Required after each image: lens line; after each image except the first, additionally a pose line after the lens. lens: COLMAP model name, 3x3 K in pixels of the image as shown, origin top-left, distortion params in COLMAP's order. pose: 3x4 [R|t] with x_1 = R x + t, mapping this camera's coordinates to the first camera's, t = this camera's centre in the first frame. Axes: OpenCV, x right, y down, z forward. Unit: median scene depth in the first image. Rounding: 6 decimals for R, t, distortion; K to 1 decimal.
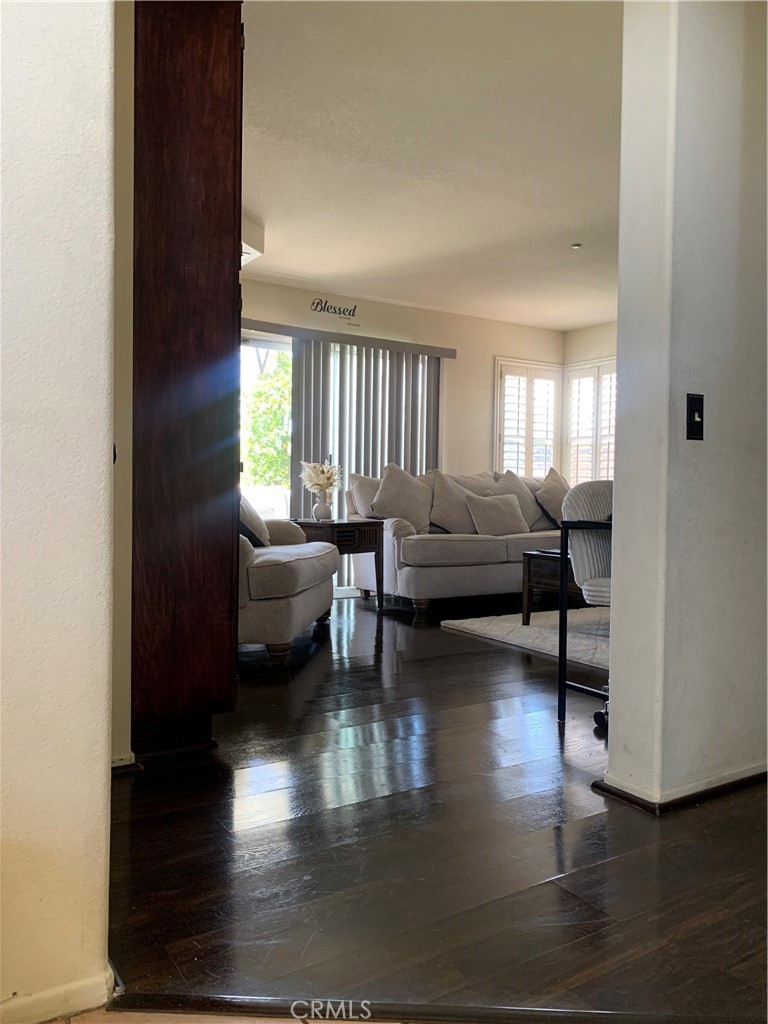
lens RADIAL K [[776.5, 0, 382.3], [0, 776.5, 511.1], [0, 0, 1]] dist [0.010903, -0.001464]
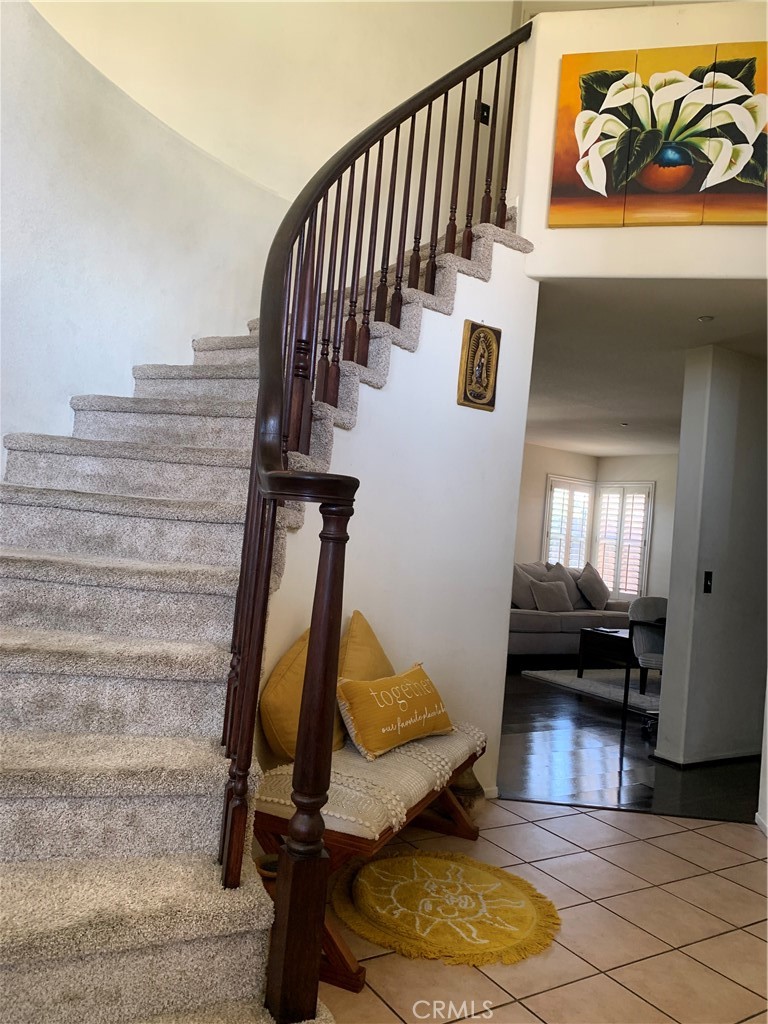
lens RADIAL K [[776.5, 0, 385.0], [0, 776.5, 511.3], [0, 0, 1]] dist [0.010903, -0.001464]
pose [[0.996992, 0.075425, 0.017850, -0.173039], [-0.074248, 0.995475, -0.059309, -0.039816], [-0.022242, 0.057805, 0.998080, -0.363538]]
